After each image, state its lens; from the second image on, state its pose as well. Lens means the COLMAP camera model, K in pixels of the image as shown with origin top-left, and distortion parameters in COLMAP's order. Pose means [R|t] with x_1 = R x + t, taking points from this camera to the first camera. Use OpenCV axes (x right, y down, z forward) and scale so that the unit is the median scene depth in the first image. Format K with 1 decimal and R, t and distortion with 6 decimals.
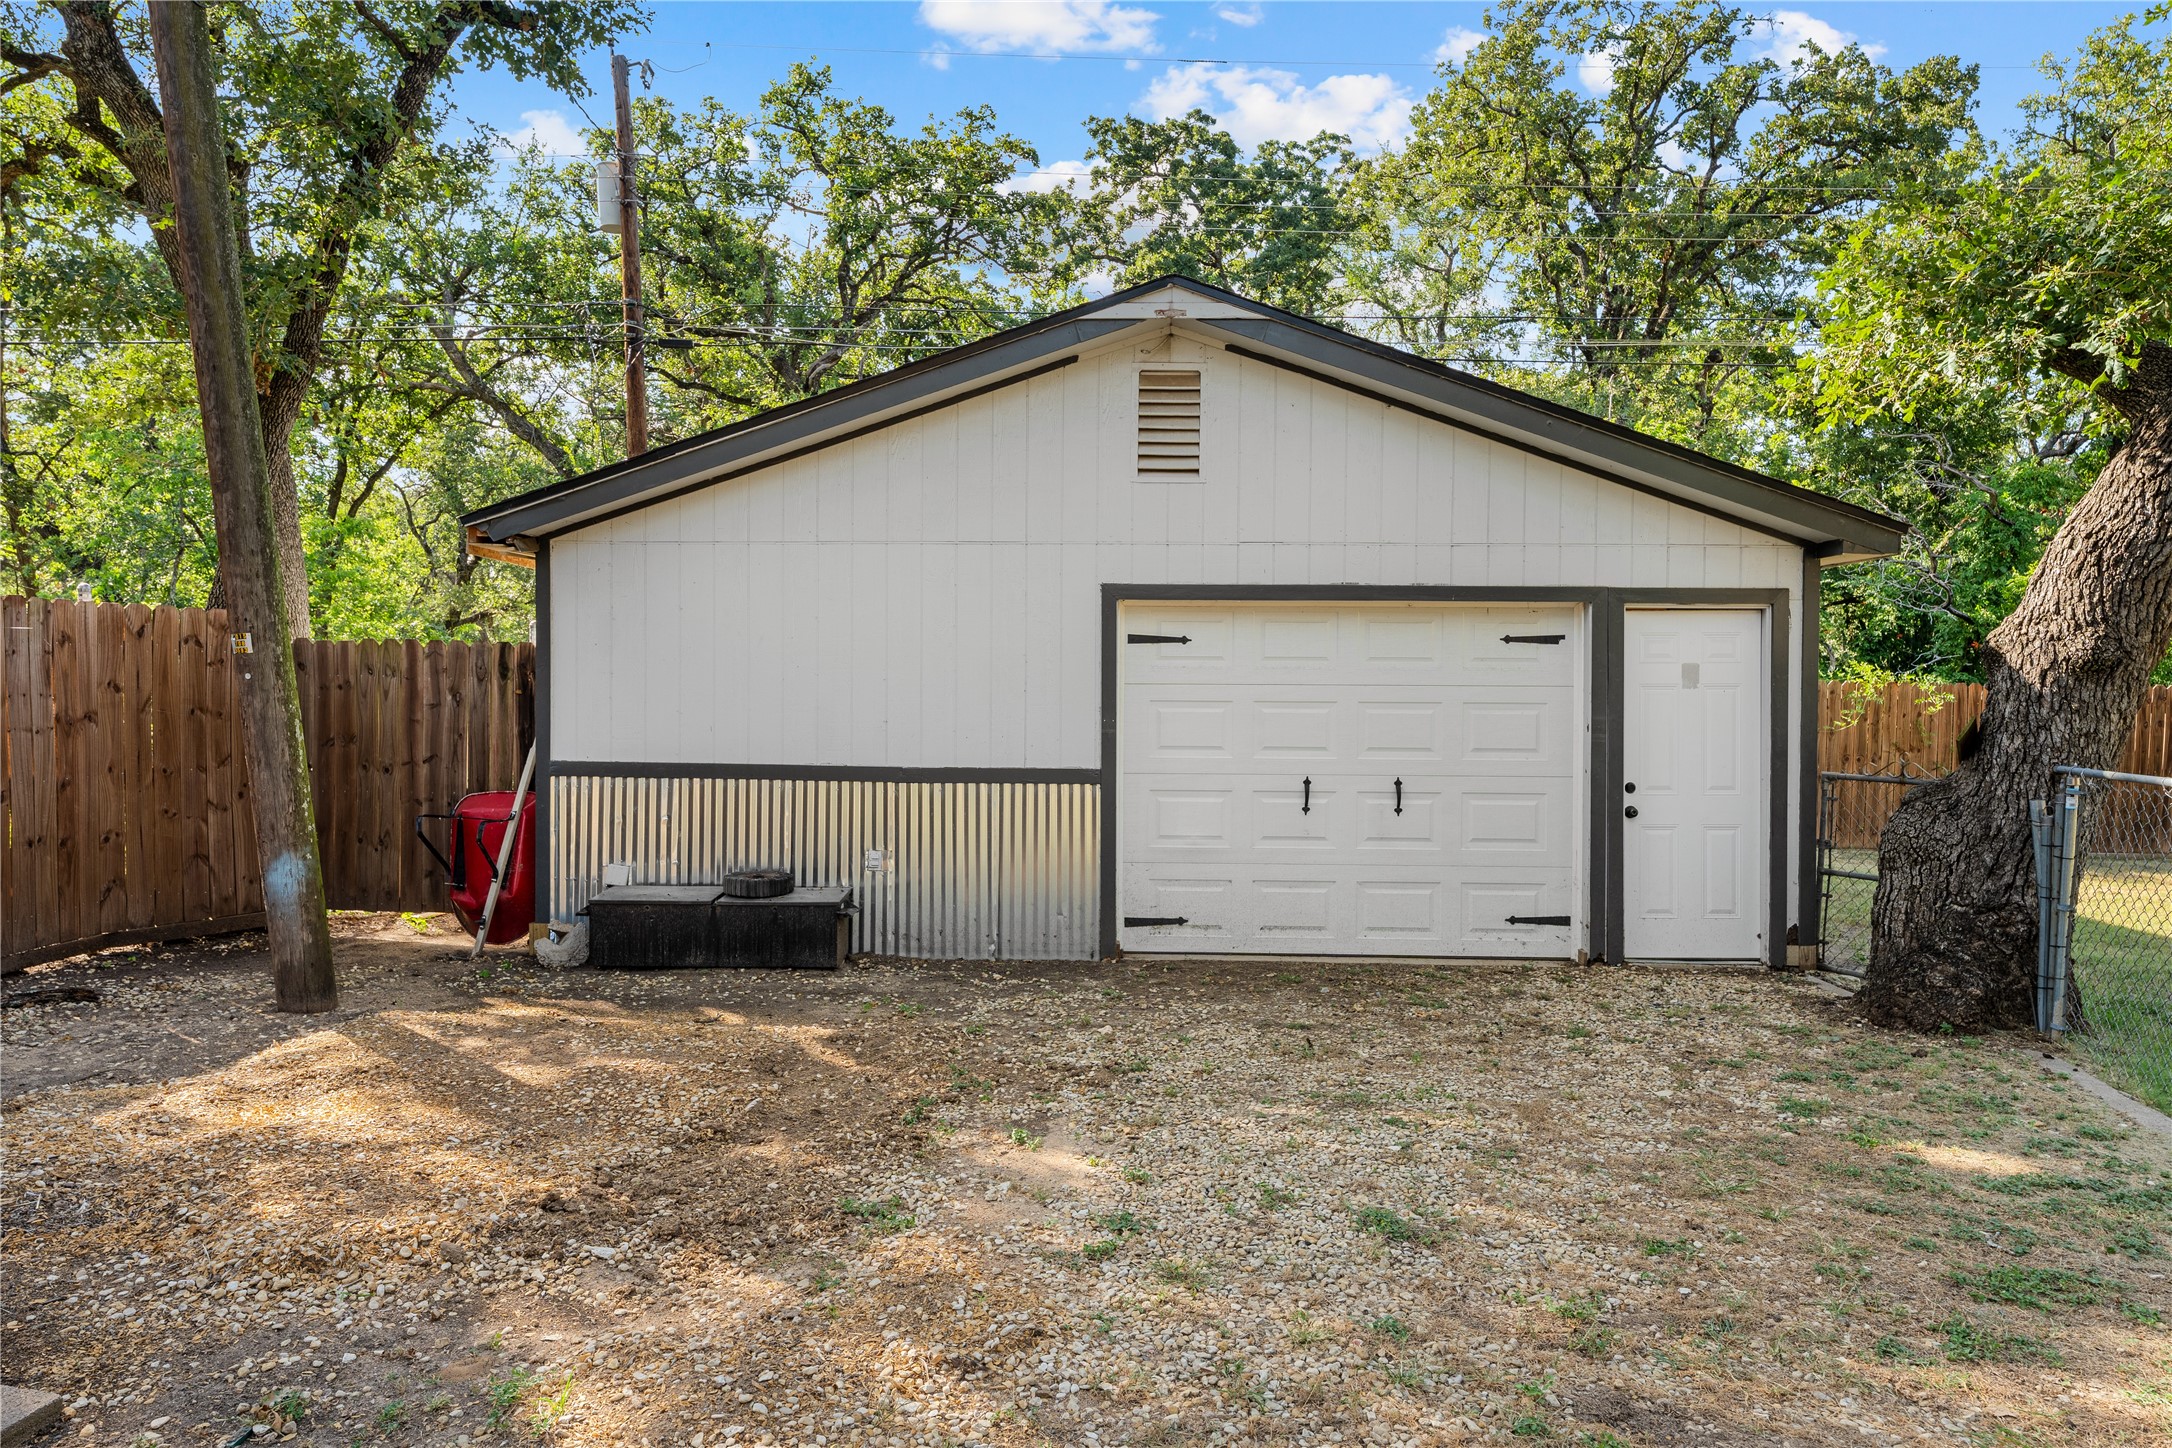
lens RADIAL K [[1318.2, 0, 1096.9], [0, 1318.2, 732.6], [0, 0, 1]] dist [0.007257, 0.001073]
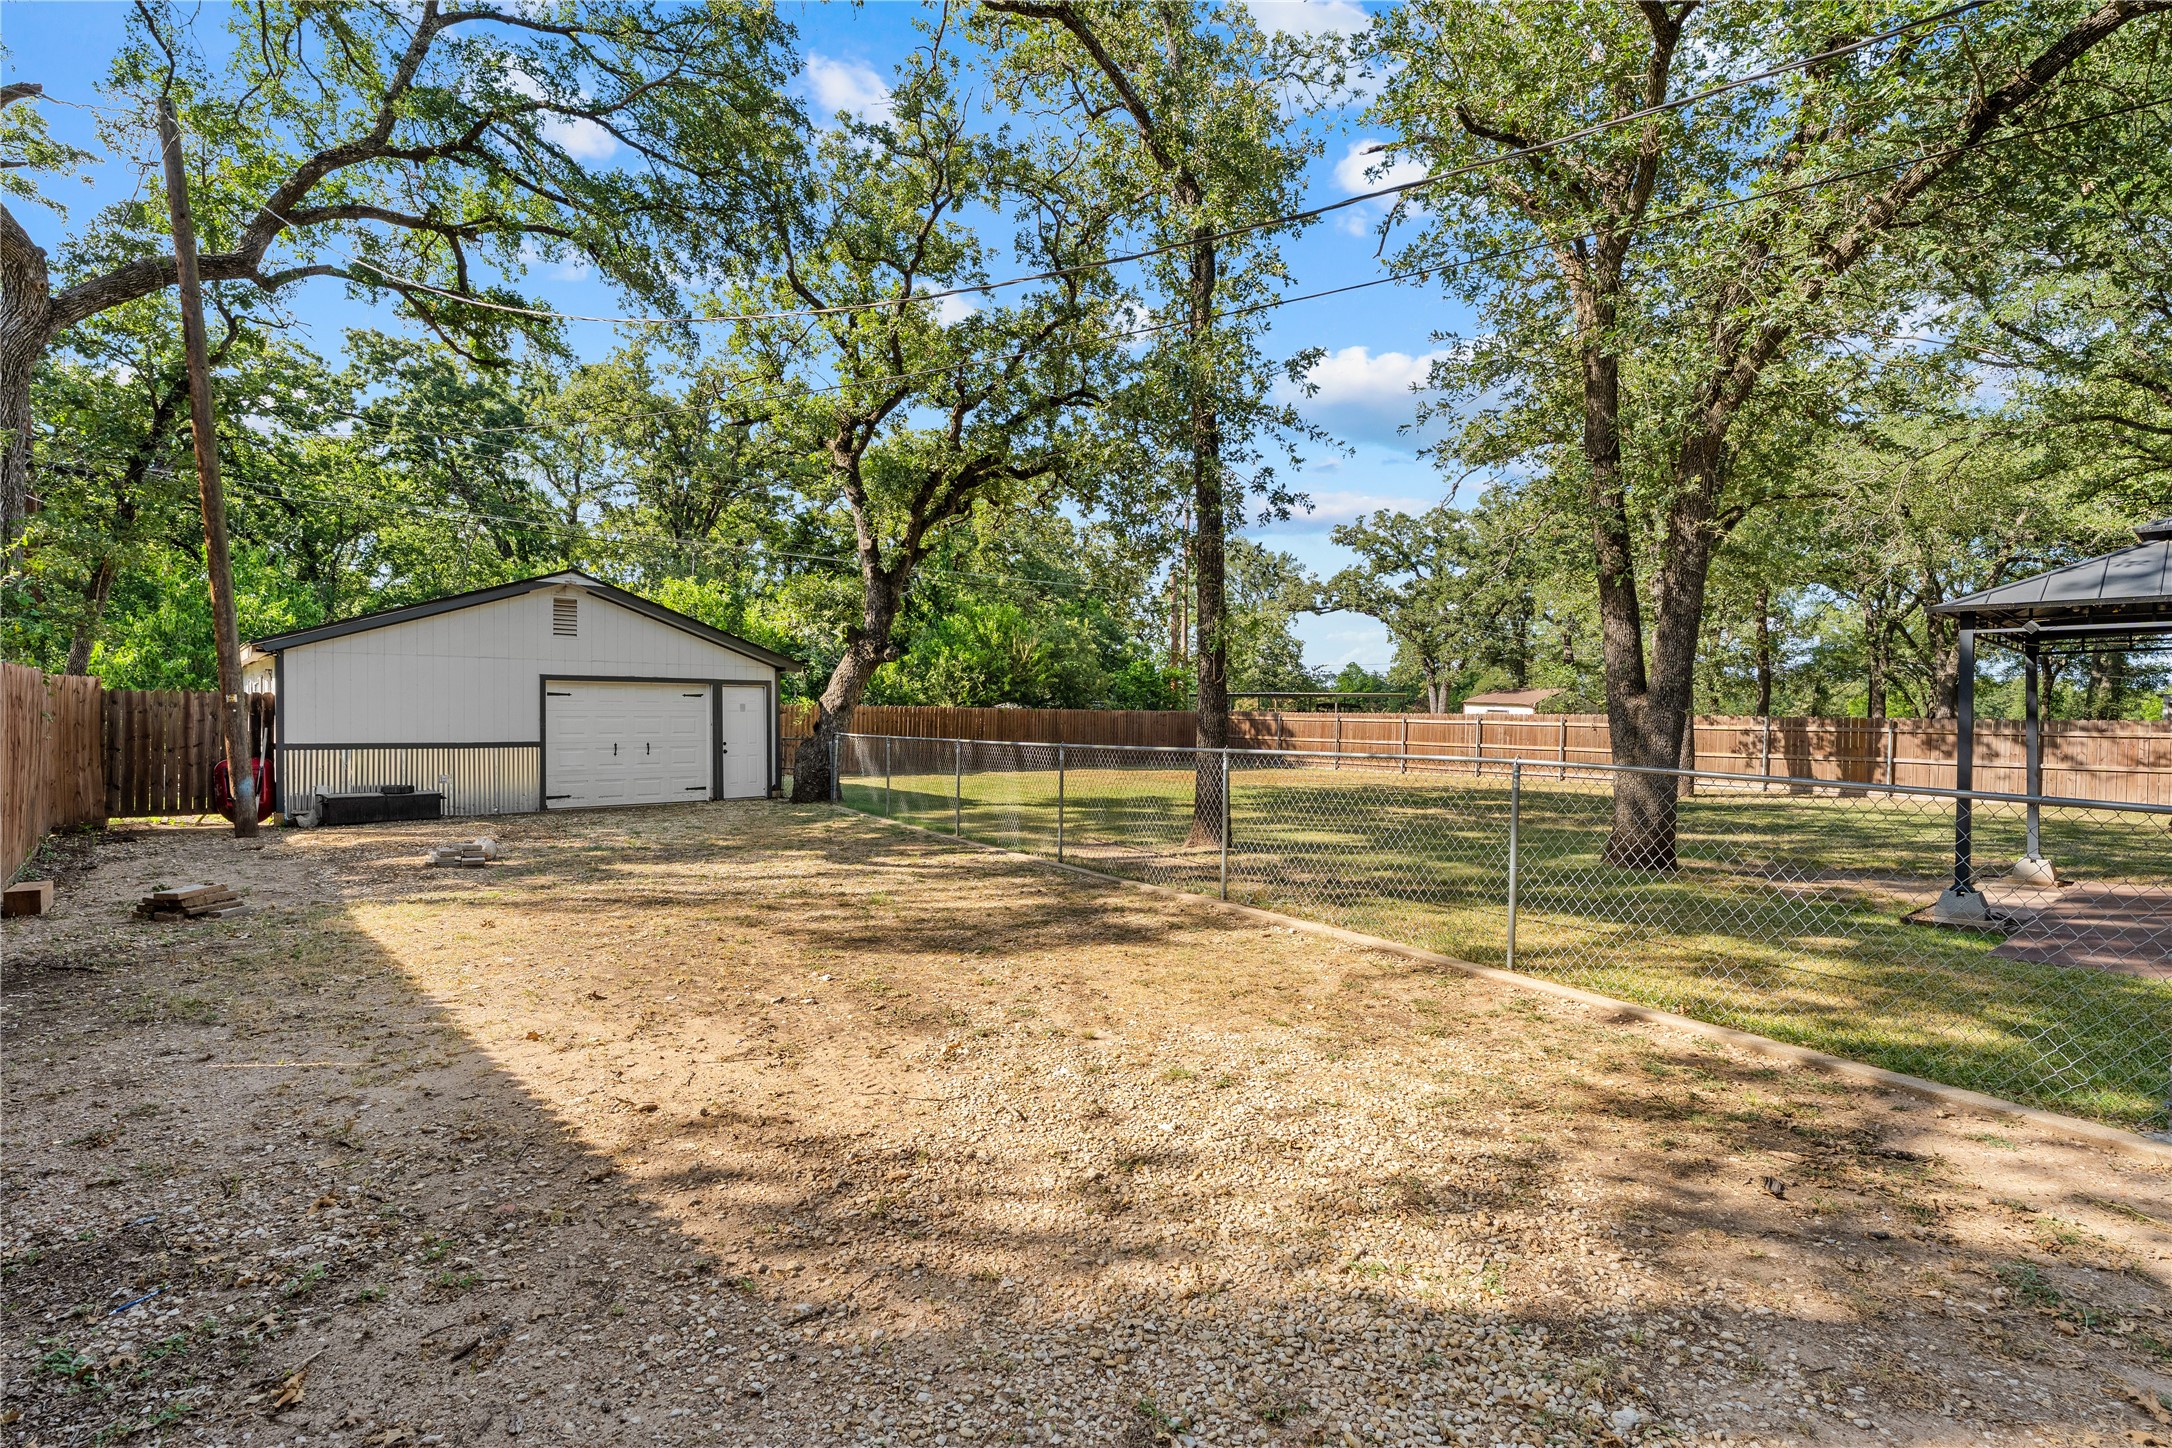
lens RADIAL K [[1092.6, 0, 1090.0], [0, 1092.6, 722.9], [0, 0, 1]] dist [0.001513, -0.000257]
pose [[0.728878, -0.008699, 0.684588, -0.720230], [0.014707, 0.999887, -0.002953, 0.012598], [-0.684486, 0.012221, 0.728924, -1.443612]]
